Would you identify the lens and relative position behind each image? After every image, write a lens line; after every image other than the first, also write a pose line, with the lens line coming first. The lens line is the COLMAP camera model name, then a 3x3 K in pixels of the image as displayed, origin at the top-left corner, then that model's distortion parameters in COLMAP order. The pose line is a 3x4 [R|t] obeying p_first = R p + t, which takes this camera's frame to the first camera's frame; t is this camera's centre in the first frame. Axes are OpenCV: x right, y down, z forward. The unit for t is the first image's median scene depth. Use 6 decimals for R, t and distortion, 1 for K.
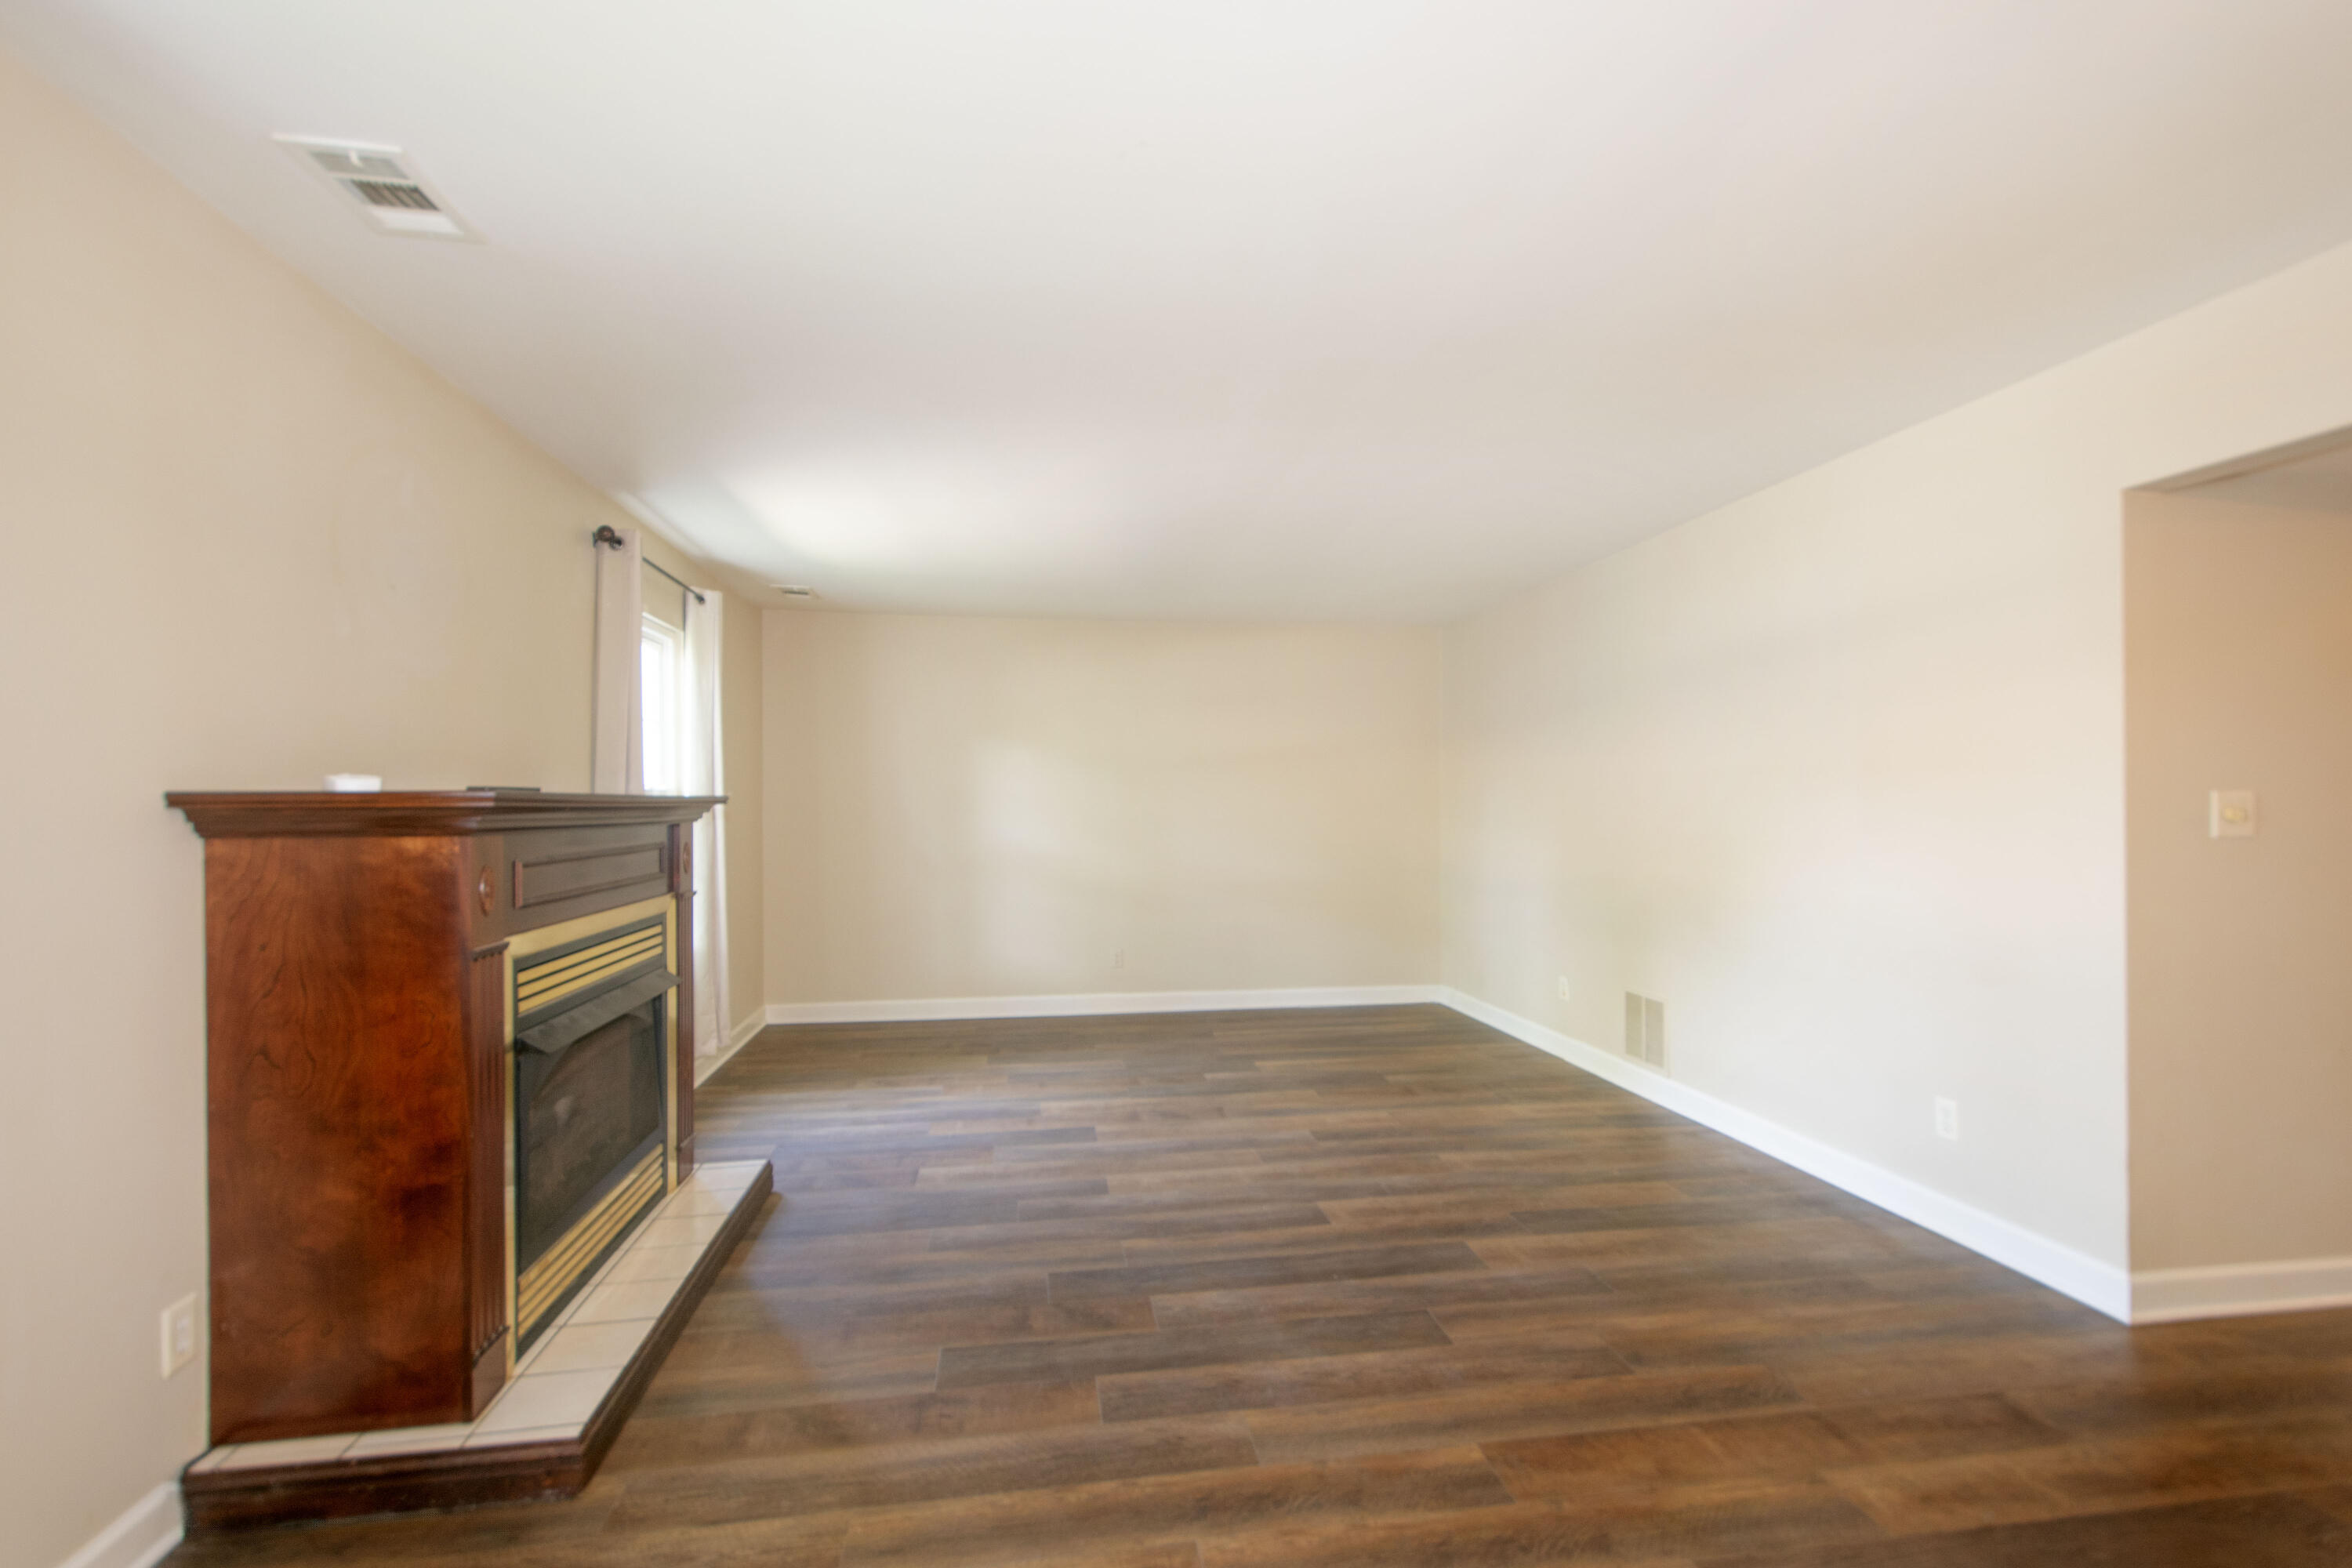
lens RADIAL K [[1025.2, 0, 1176.0], [0, 1025.2, 784.0], [0, 0, 1]] dist [0.019274, -0.007428]
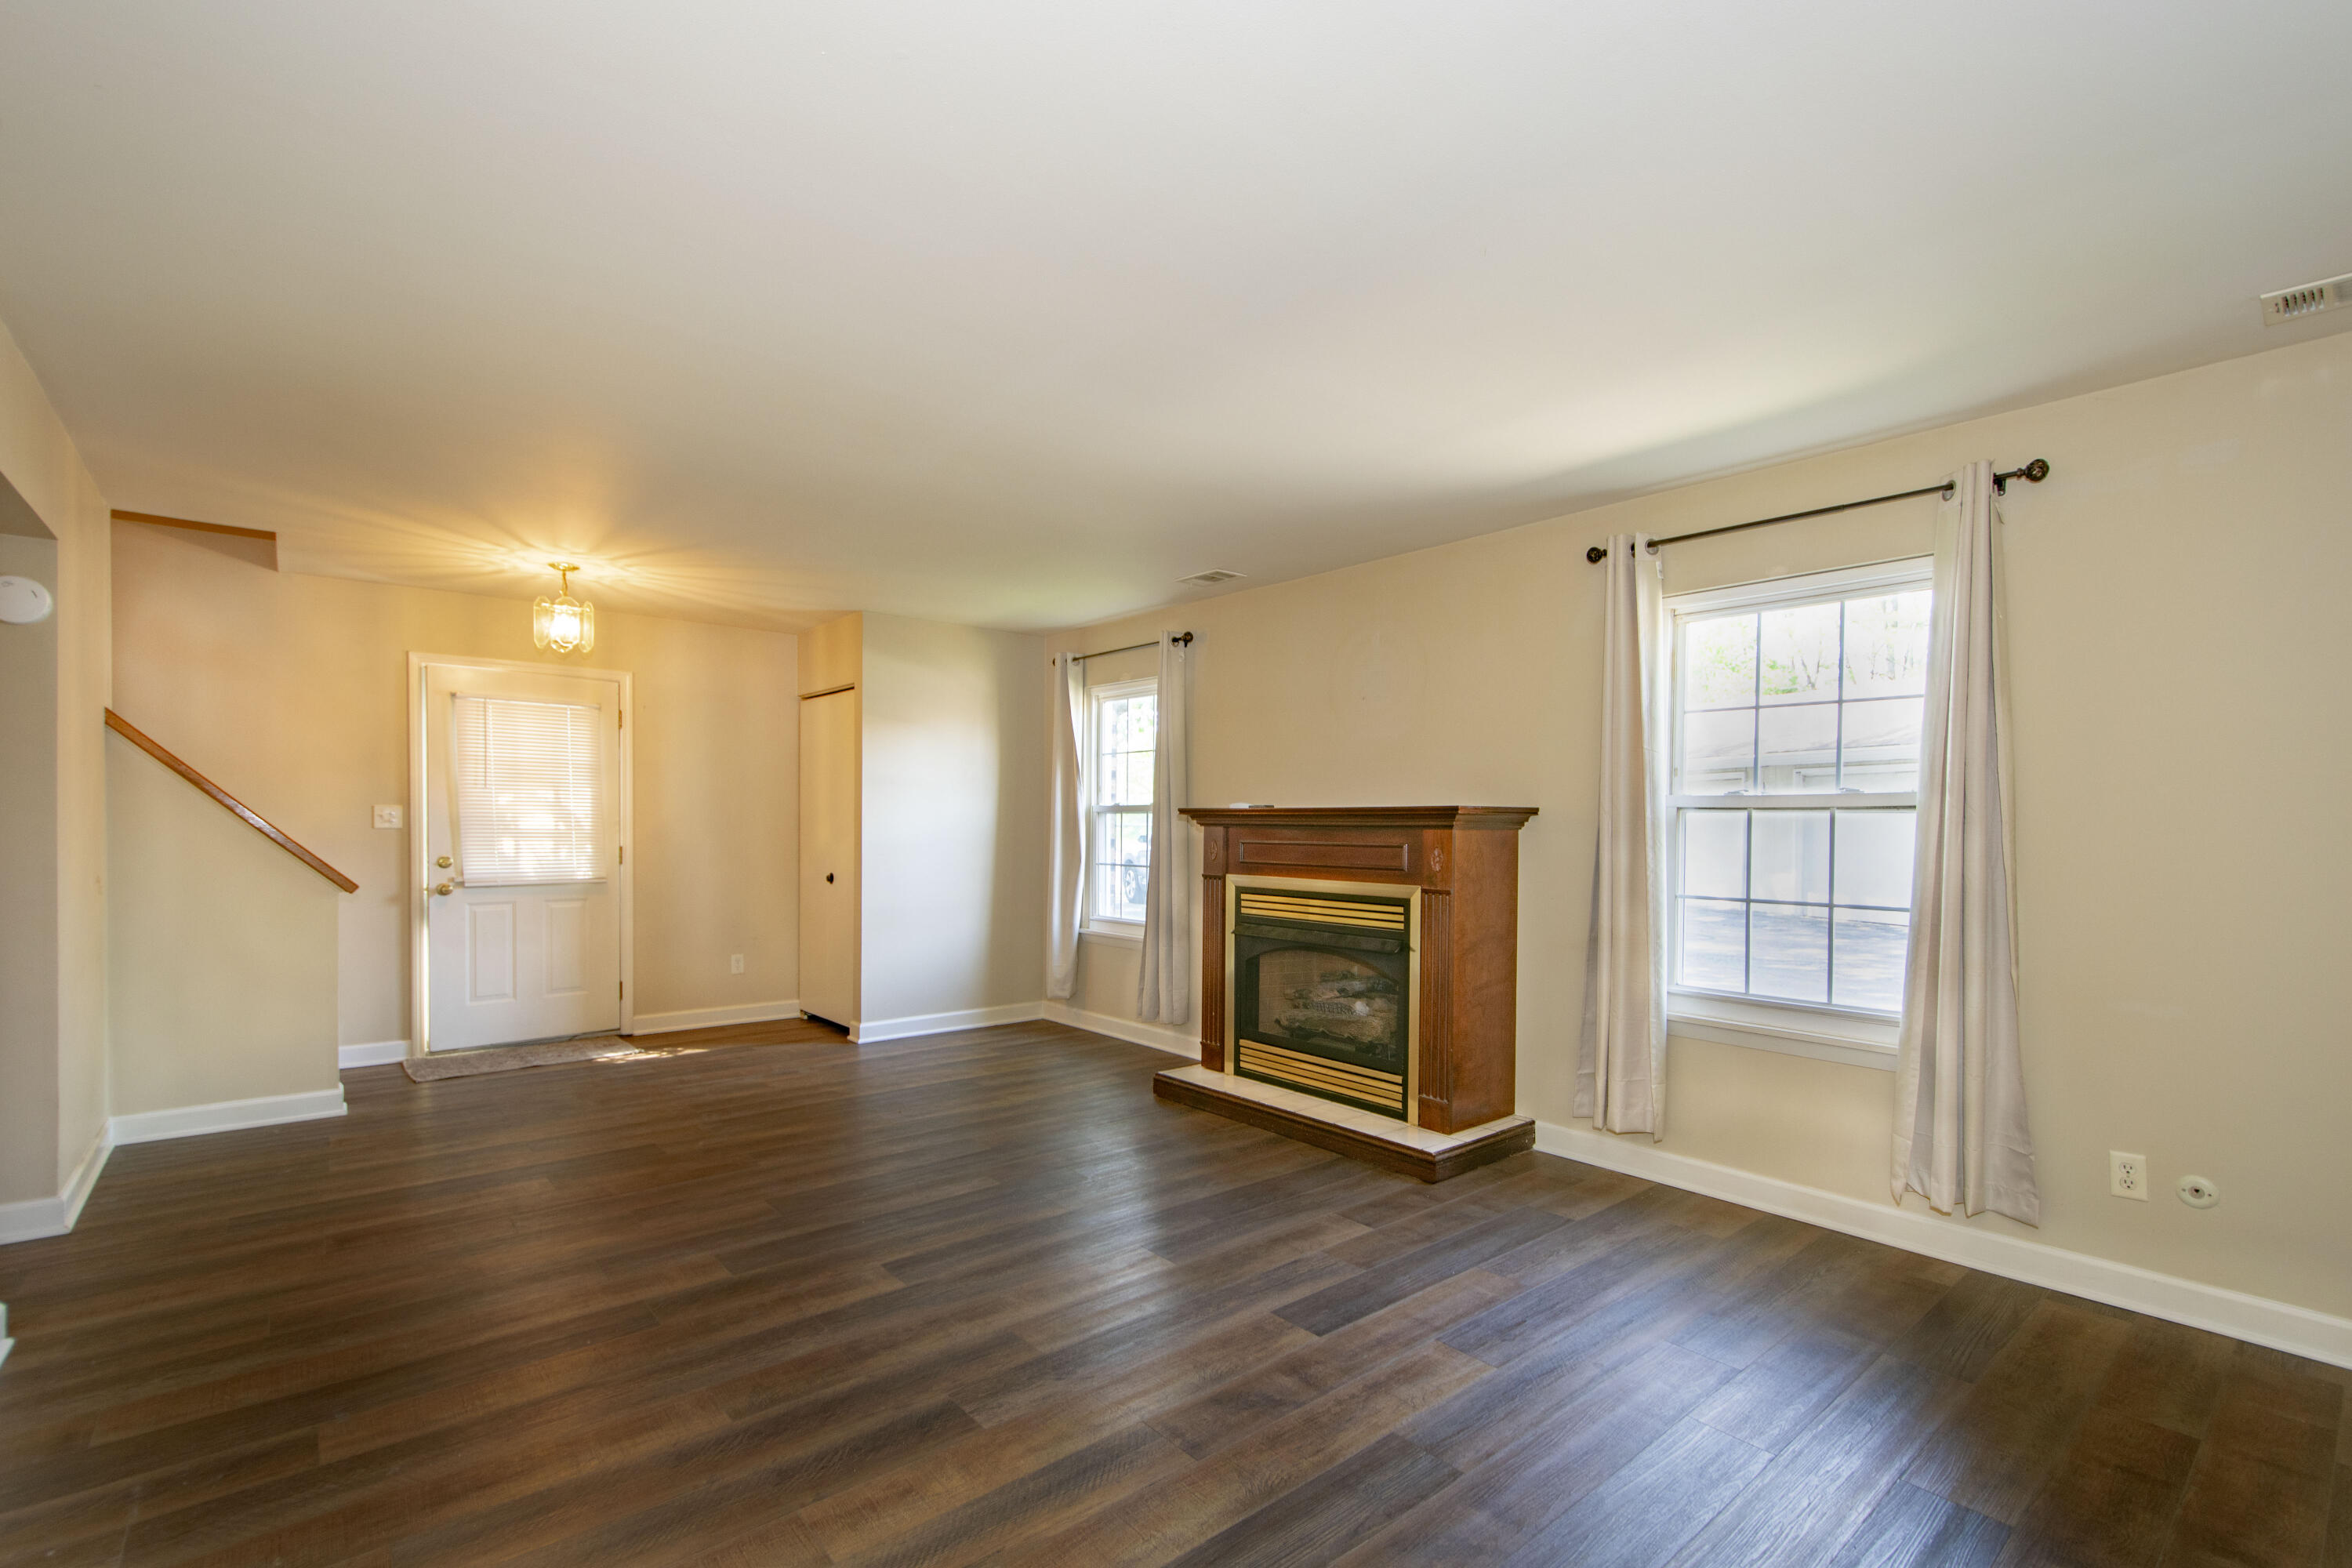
lens RADIAL K [[1041.2, 0, 1181.4], [0, 1041.2, 831.7], [0, 0, 1]] dist [0.001345, 0.000065]
pose [[-0.848862, 0.004476, -0.528596, 0.398562], [0.007096, 0.999971, -0.002927, 0.042511], [0.528567, -0.006235, -0.848869, 1.864907]]
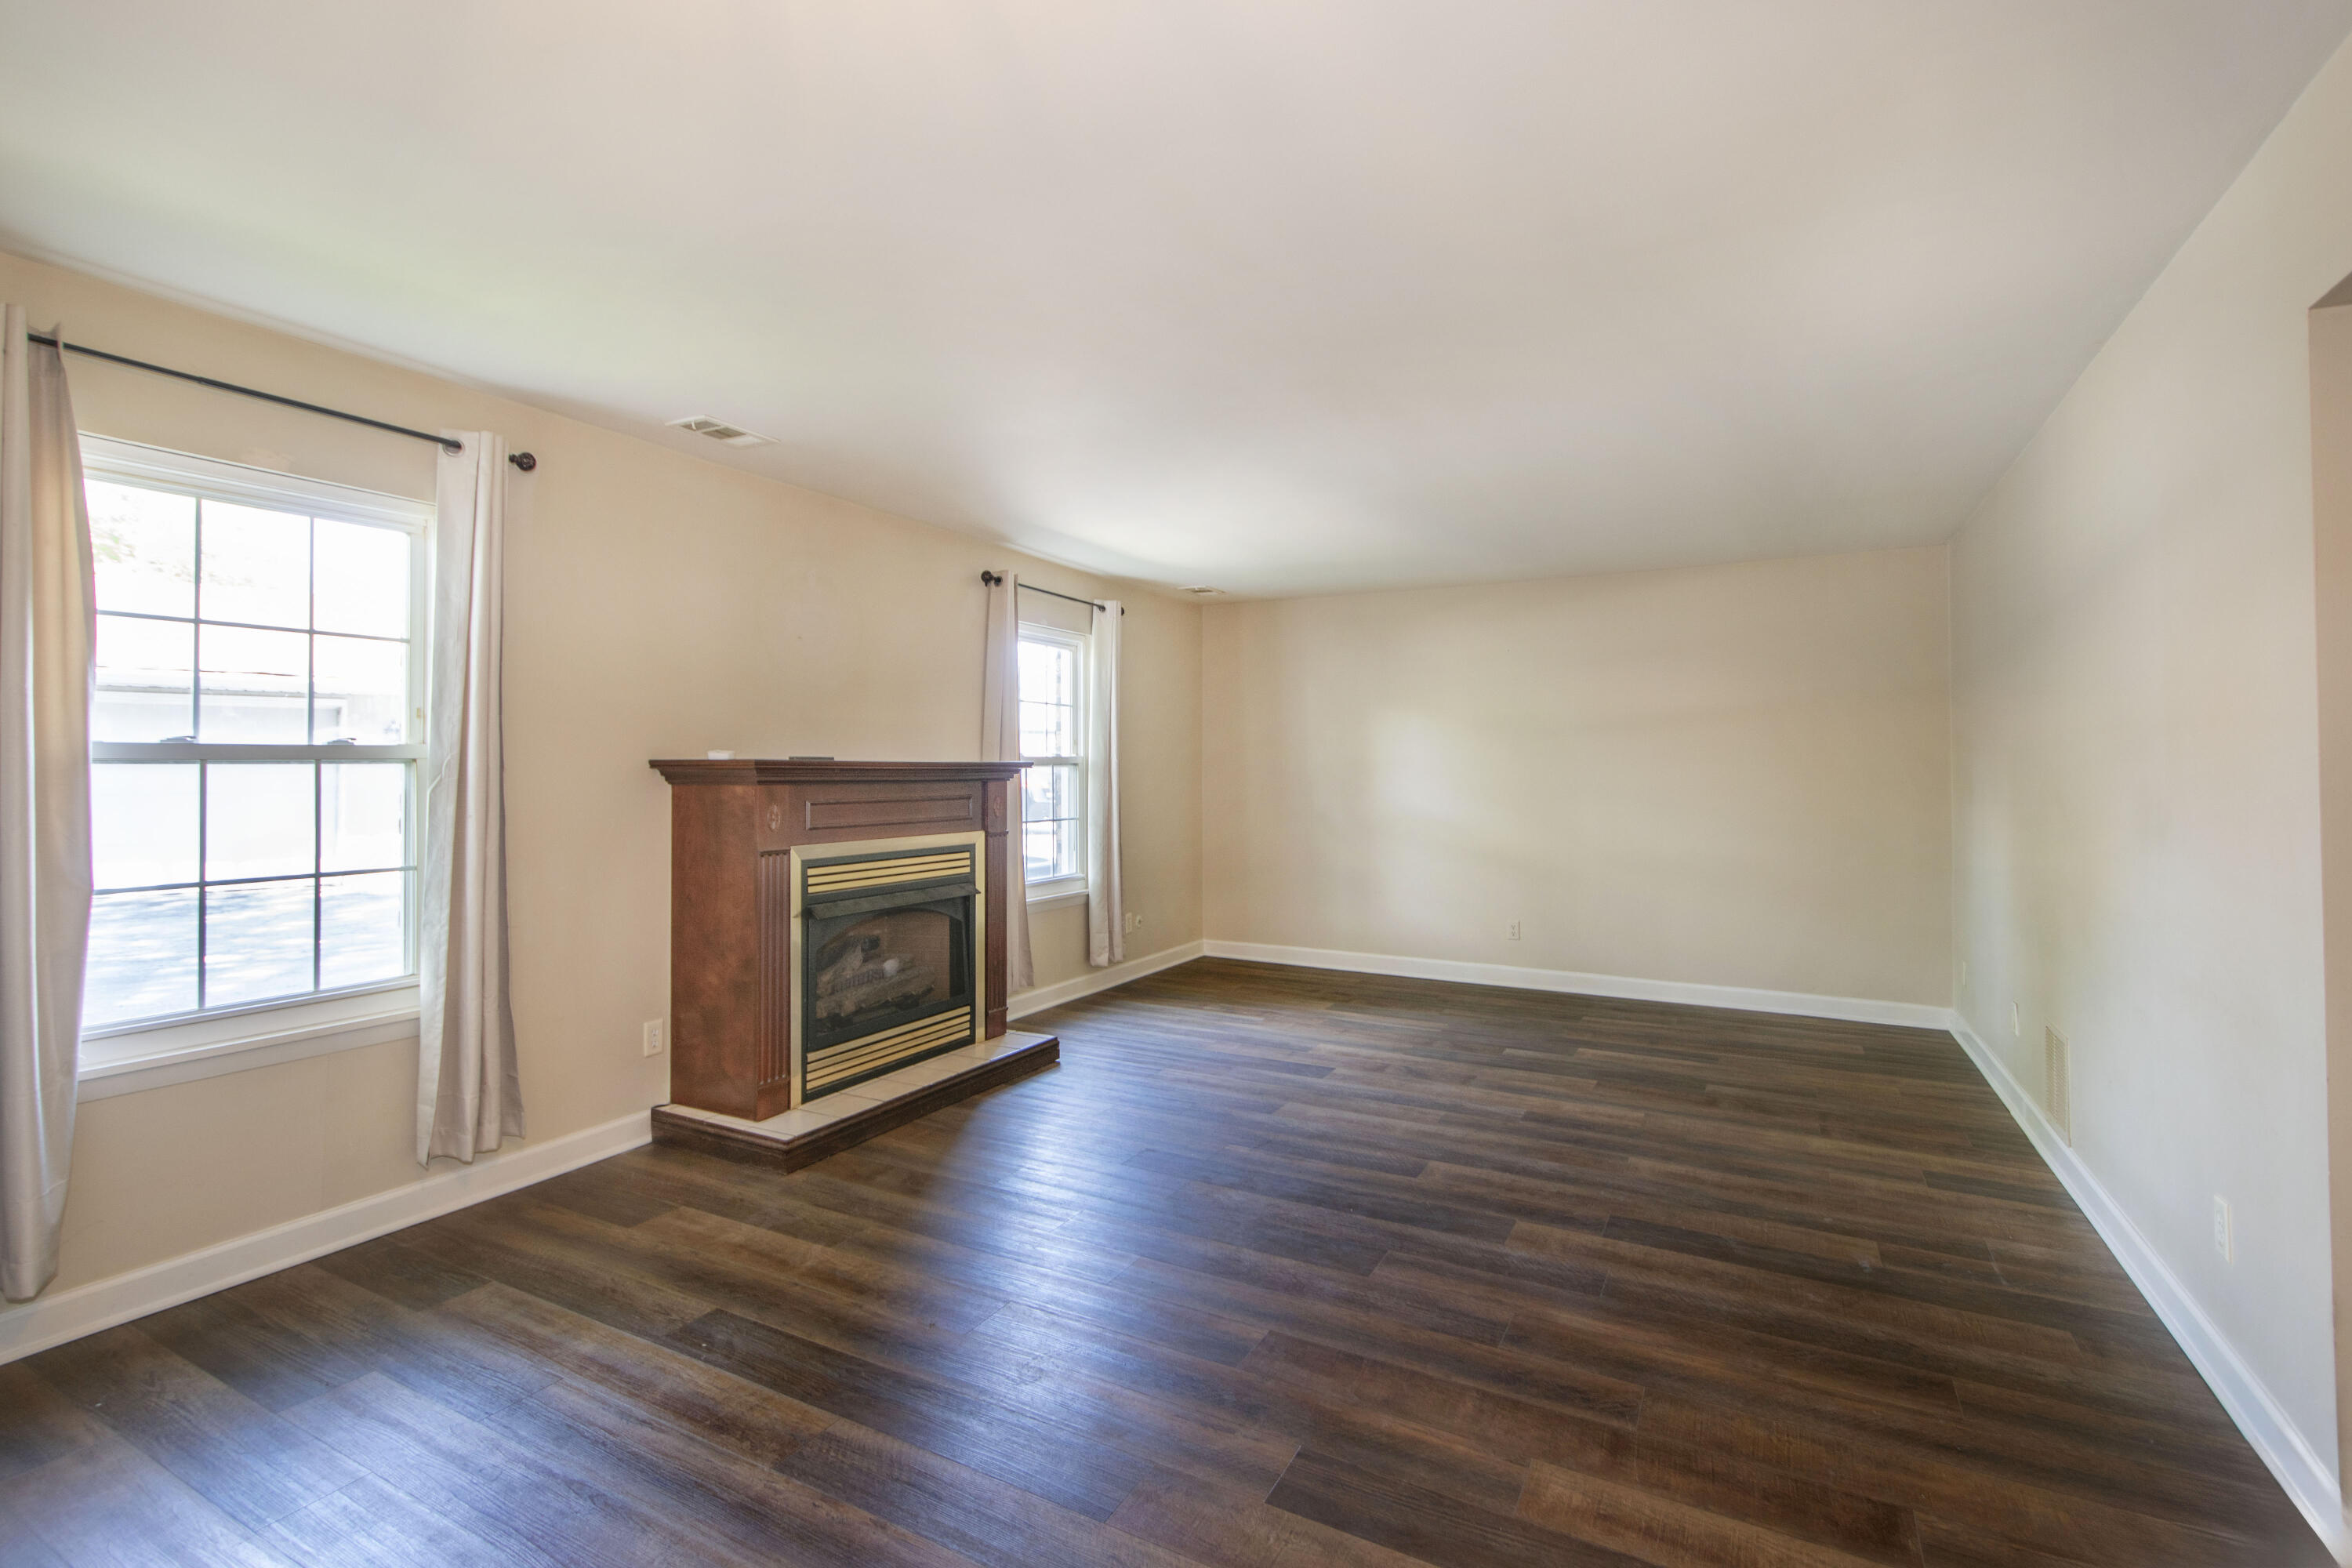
lens RADIAL K [[1075.8, 0, 1160.1], [0, 1075.8, 733.9], [0, 0, 1]] dist [0.008928, -0.000196]
pose [[0.788183, -0.015833, -0.615237, 0.597947], [0.006853, 0.999833, -0.016951, -0.000270], [0.615403, 0.009144, 0.788160, -0.011867]]
